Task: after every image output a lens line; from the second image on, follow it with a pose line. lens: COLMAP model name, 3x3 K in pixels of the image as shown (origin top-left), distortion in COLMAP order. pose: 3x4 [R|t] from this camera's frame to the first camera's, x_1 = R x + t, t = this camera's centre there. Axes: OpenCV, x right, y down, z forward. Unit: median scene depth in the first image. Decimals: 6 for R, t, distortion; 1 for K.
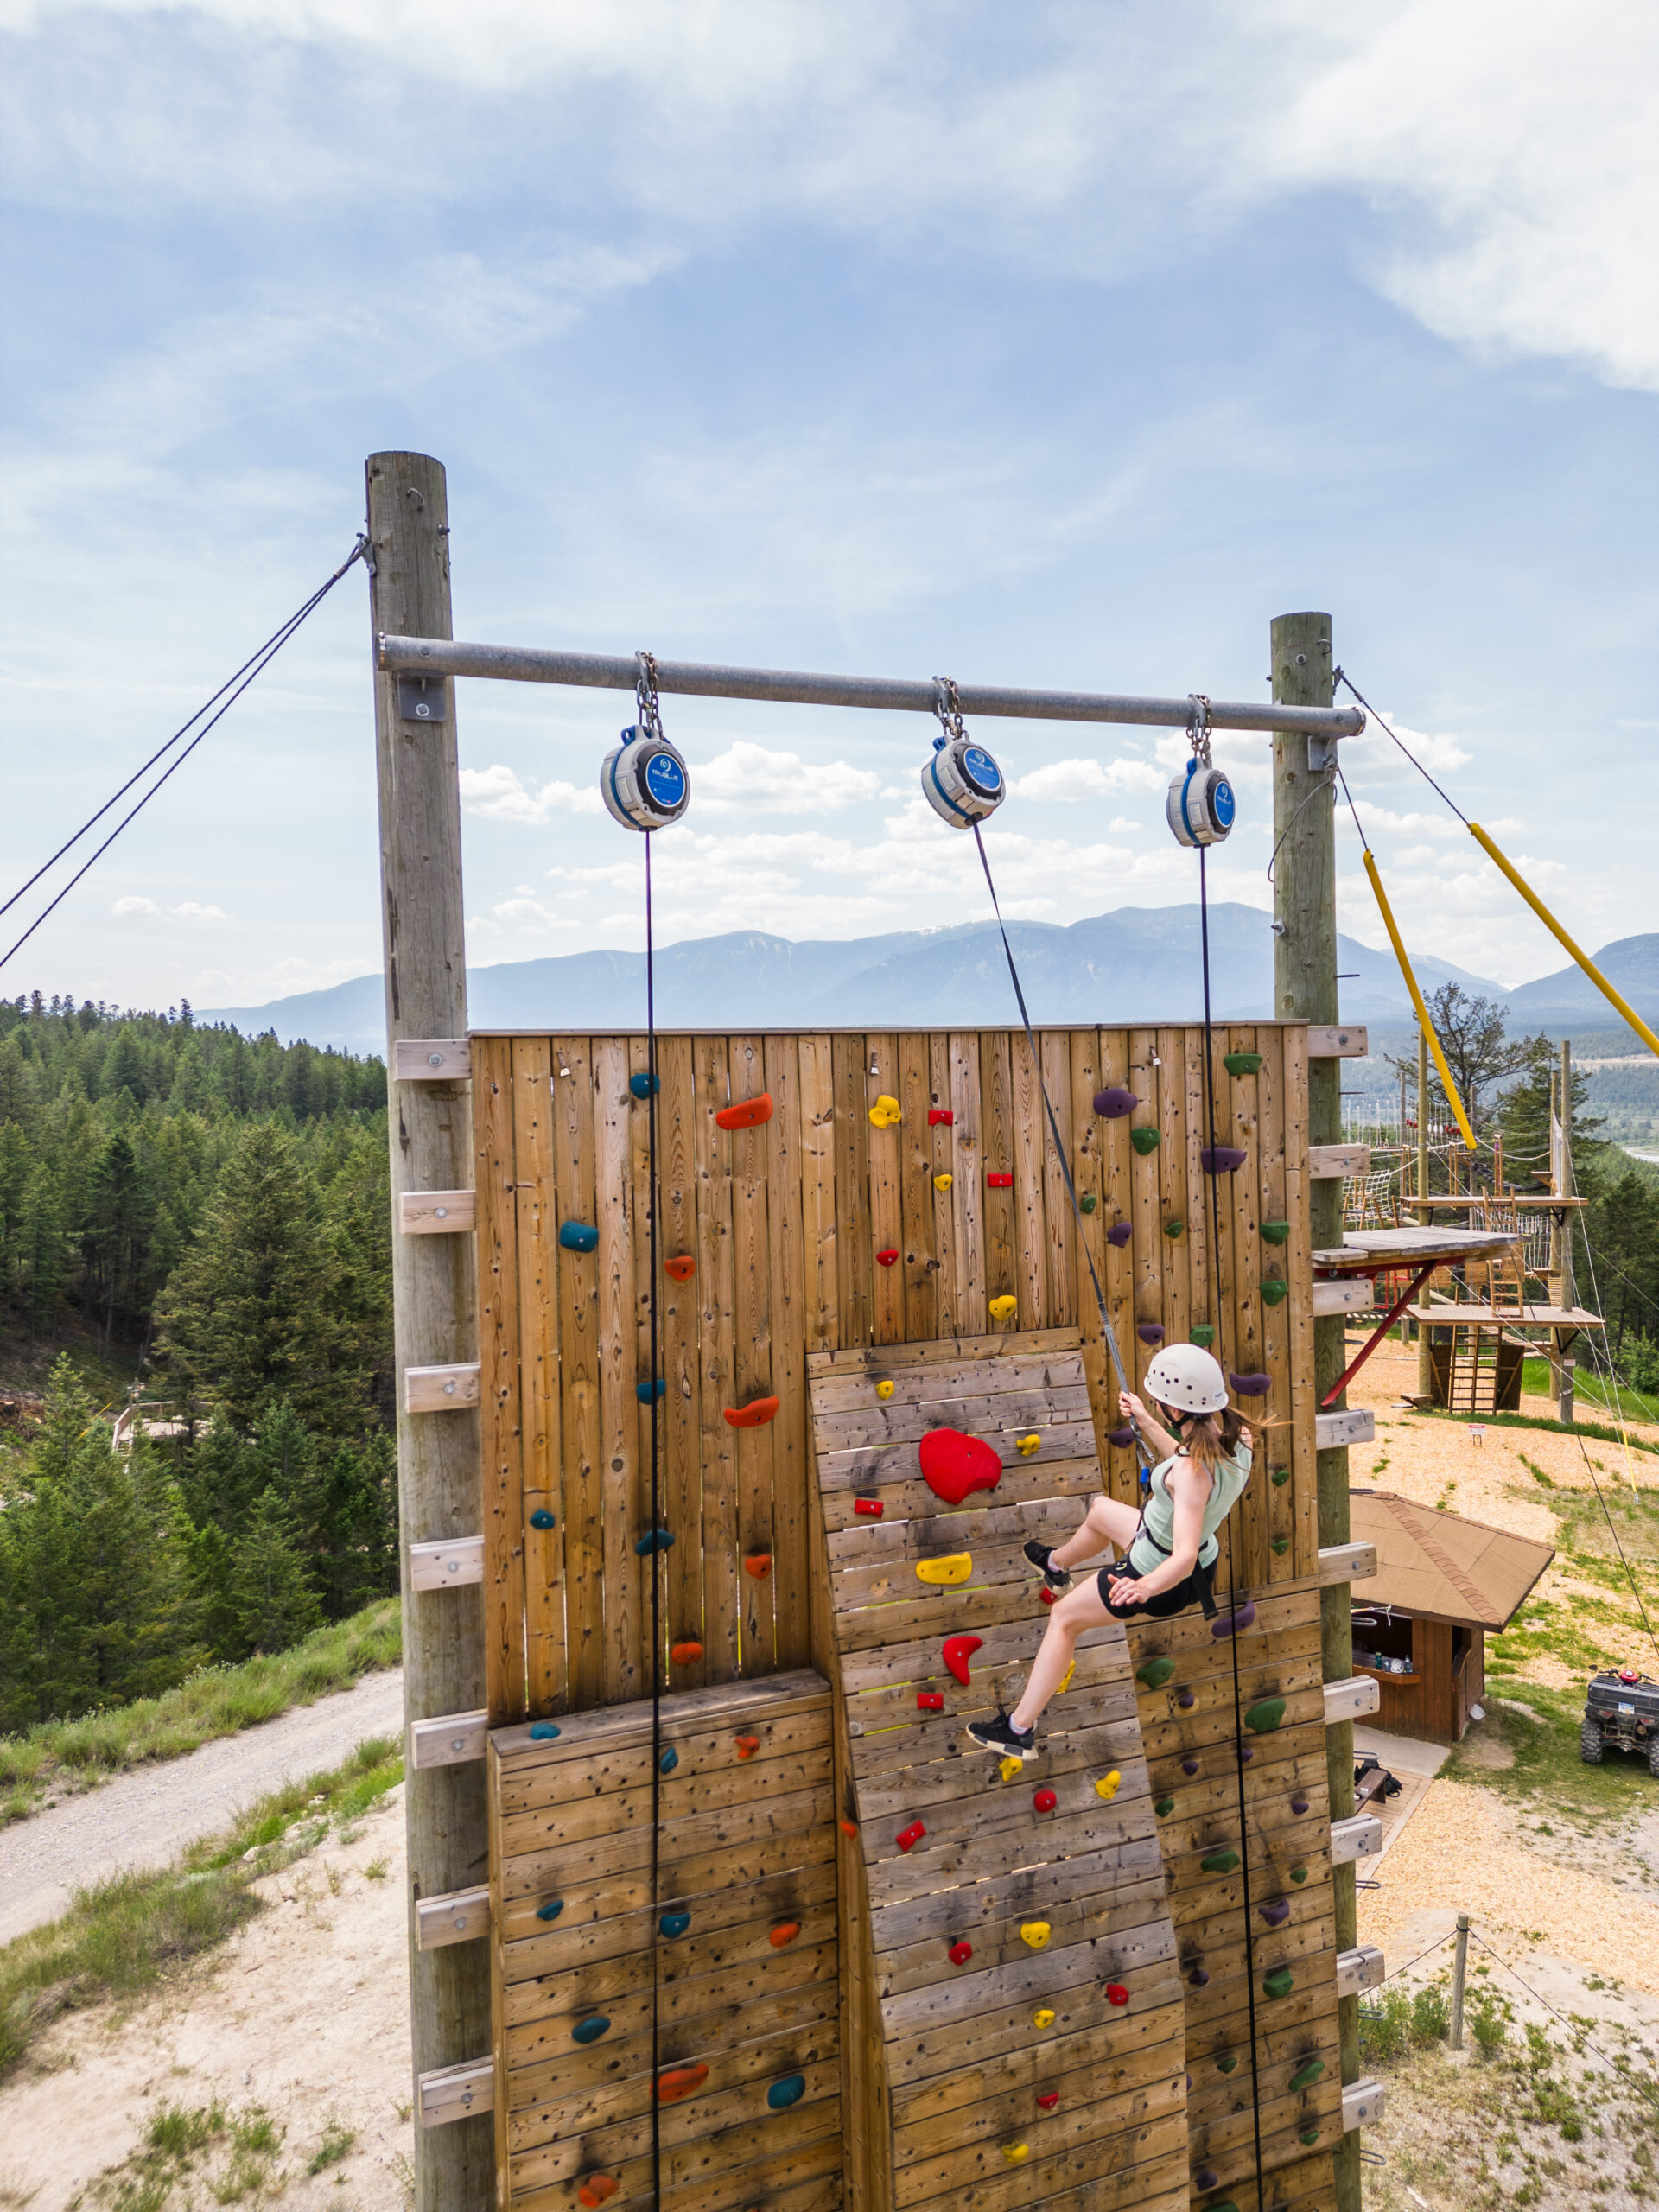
lens RADIAL K [[1561.5, 0, 828.0], [0, 1561.5, 1081.1], [0, 0, 1]] dist [0.044458, -0.024831]
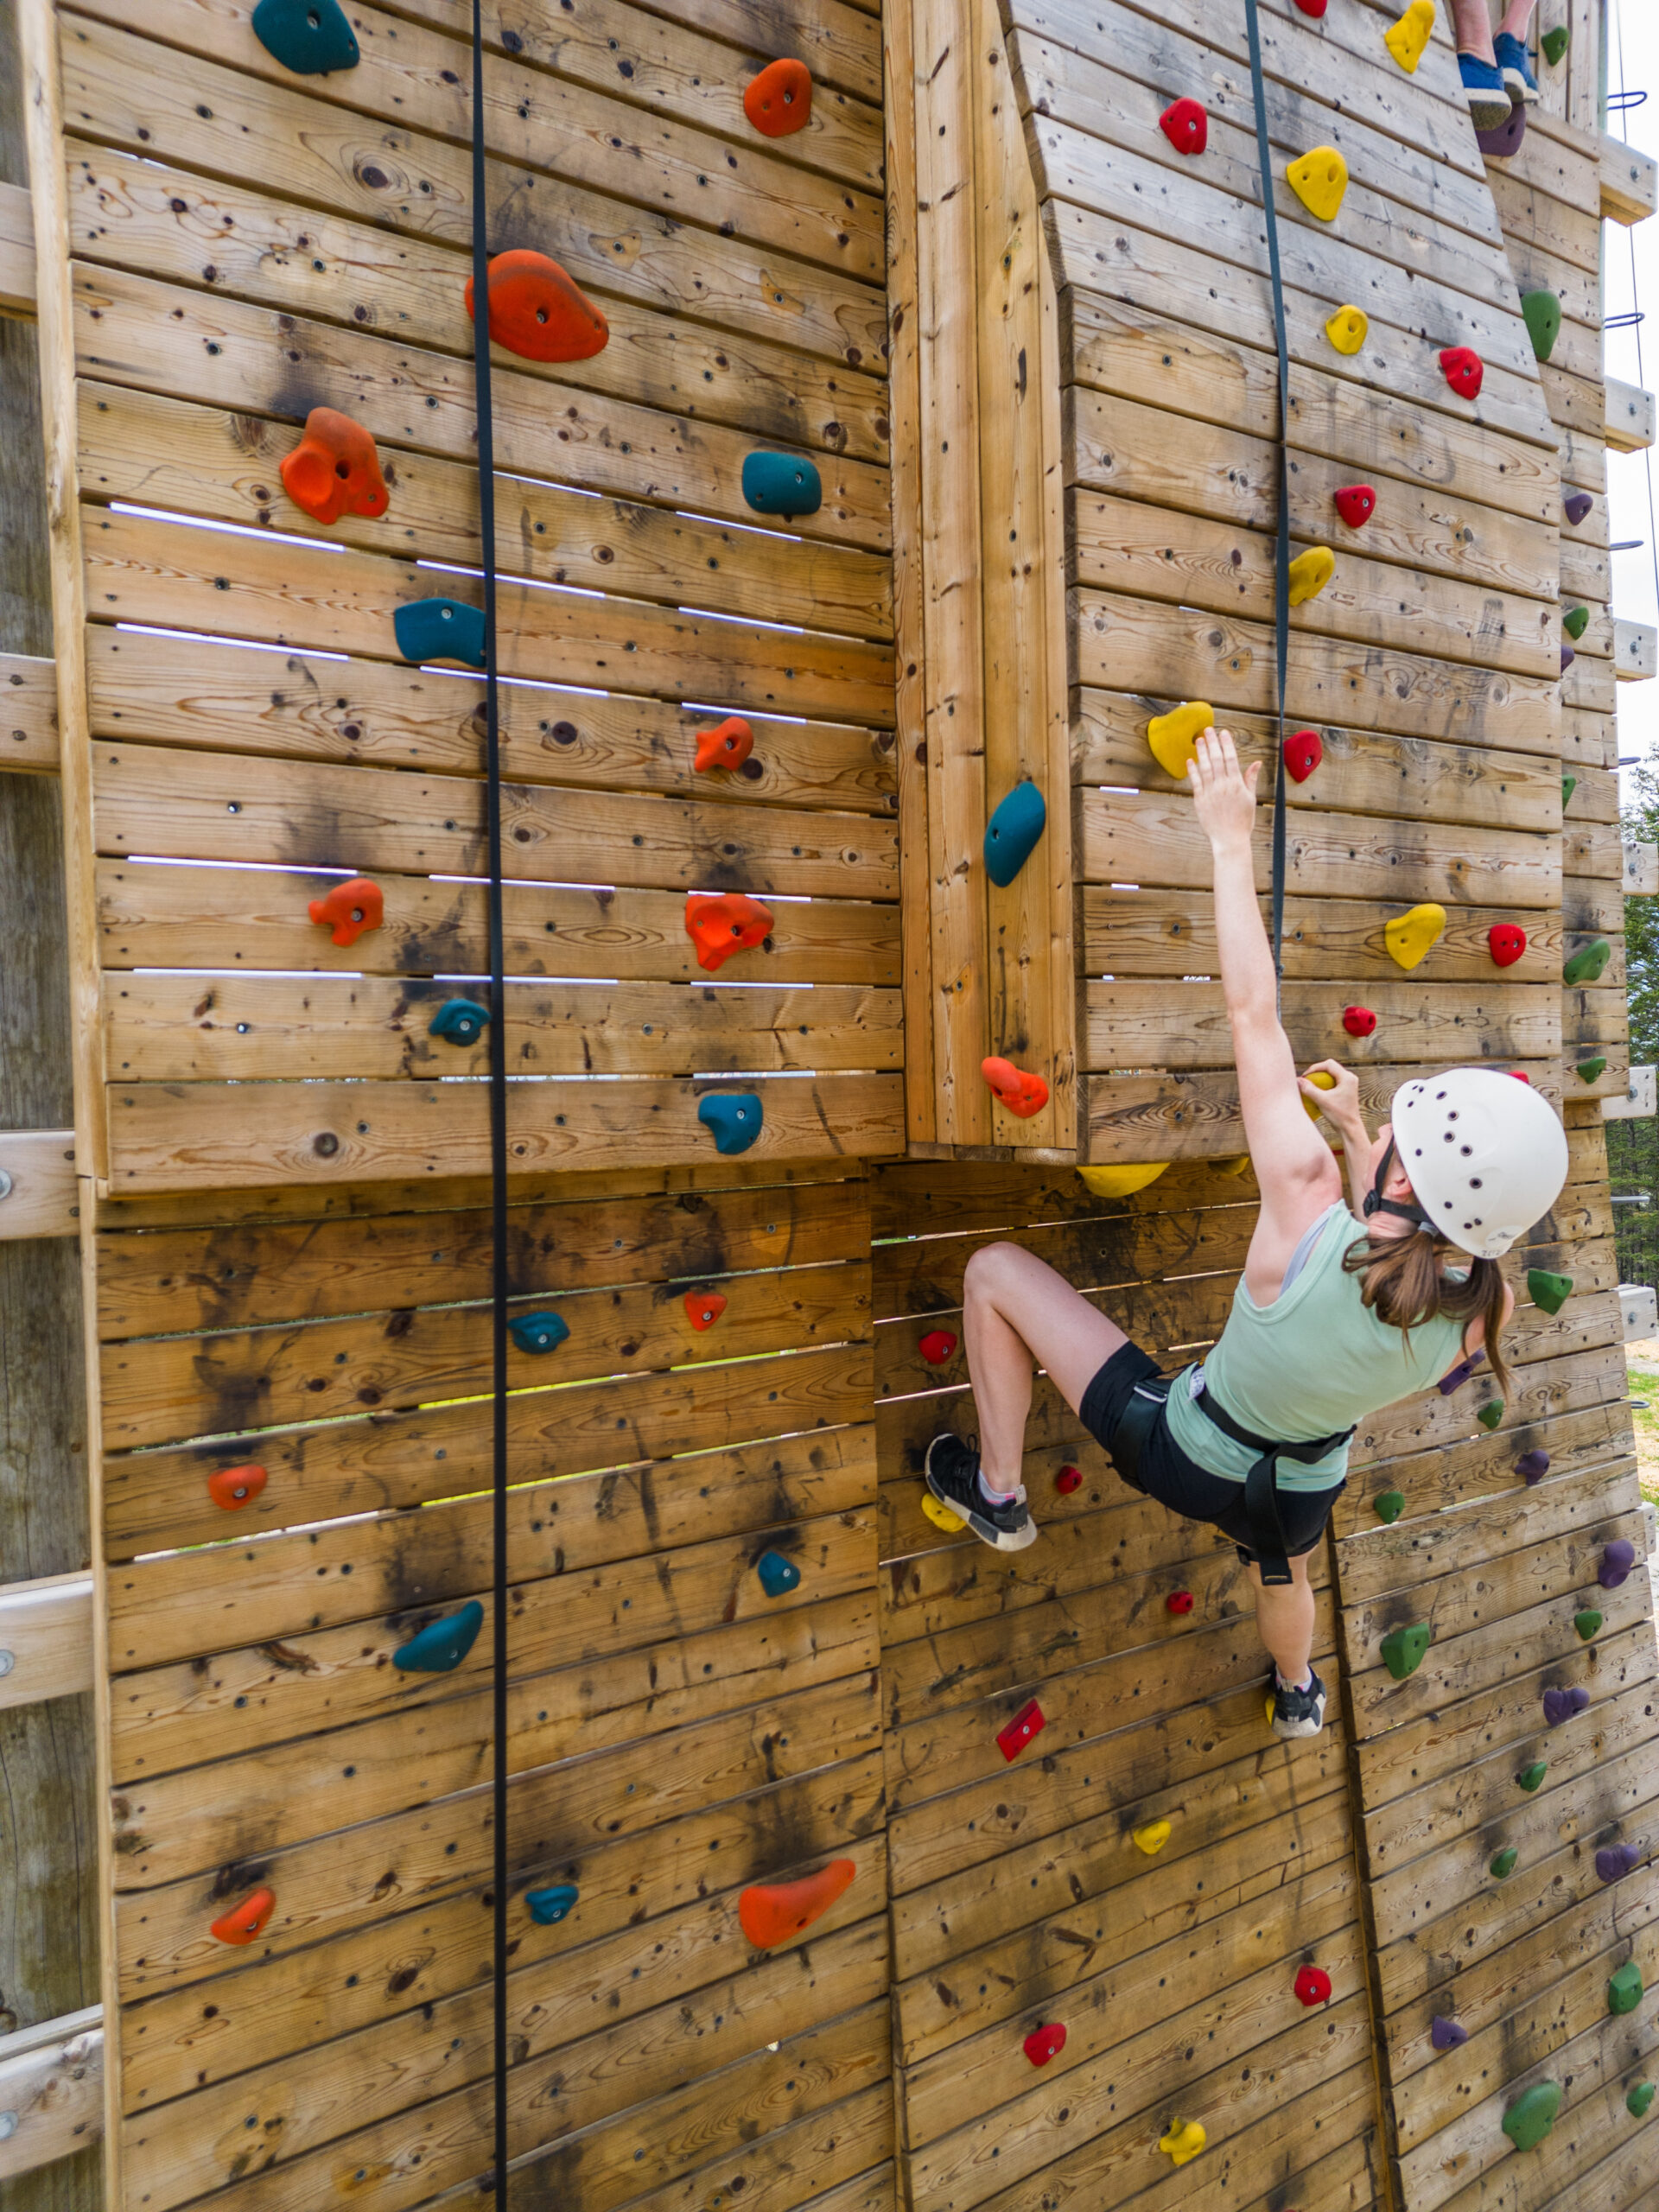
lens RADIAL K [[1561.5, 0, 829.6], [0, 1561.5, 1095.3], [0, 0, 1]] dist [0.044458, -0.024831]
pose [[0.985060, -0.014700, 0.171580, -0.027158], [0.014793, 0.999890, 0.000737, 0.243080], [-0.171572, 0.001813, 0.985170, 0.173300]]
